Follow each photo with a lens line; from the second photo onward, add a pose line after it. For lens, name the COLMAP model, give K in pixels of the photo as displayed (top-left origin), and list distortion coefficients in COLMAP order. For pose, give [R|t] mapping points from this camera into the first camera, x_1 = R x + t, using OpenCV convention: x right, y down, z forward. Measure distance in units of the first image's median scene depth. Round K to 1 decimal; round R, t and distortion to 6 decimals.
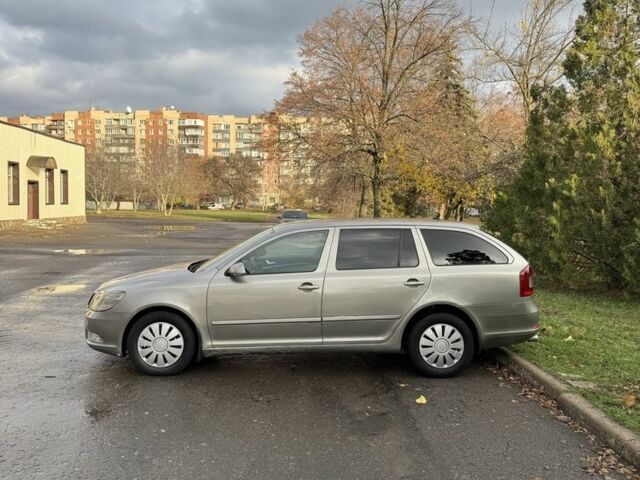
lens RADIAL K [[614.1, 0, 323.4], [0, 614.1, 240.5], [0, 0, 1]] dist [0.139567, -0.207539]
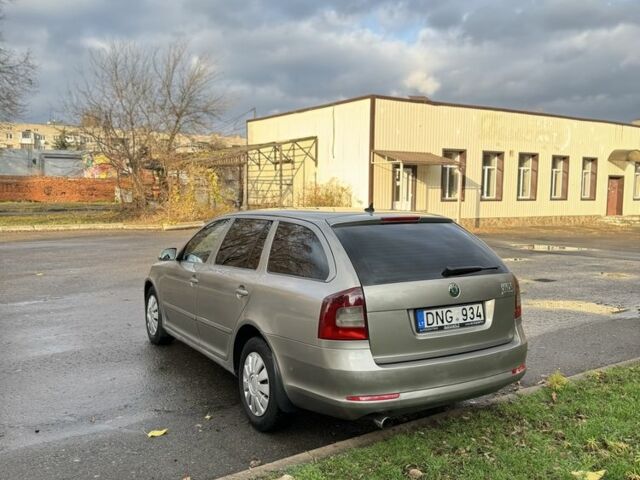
lens RADIAL K [[614.1, 0, 323.4], [0, 614.1, 240.5], [0, 0, 1]] dist [0.139567, -0.207539]
pose [[0.485136, 0.063013, -0.872166, 0.172837], [-0.060417, 0.997432, 0.038457, -0.005884], [0.872349, 0.034037, 0.487697, 0.145141]]
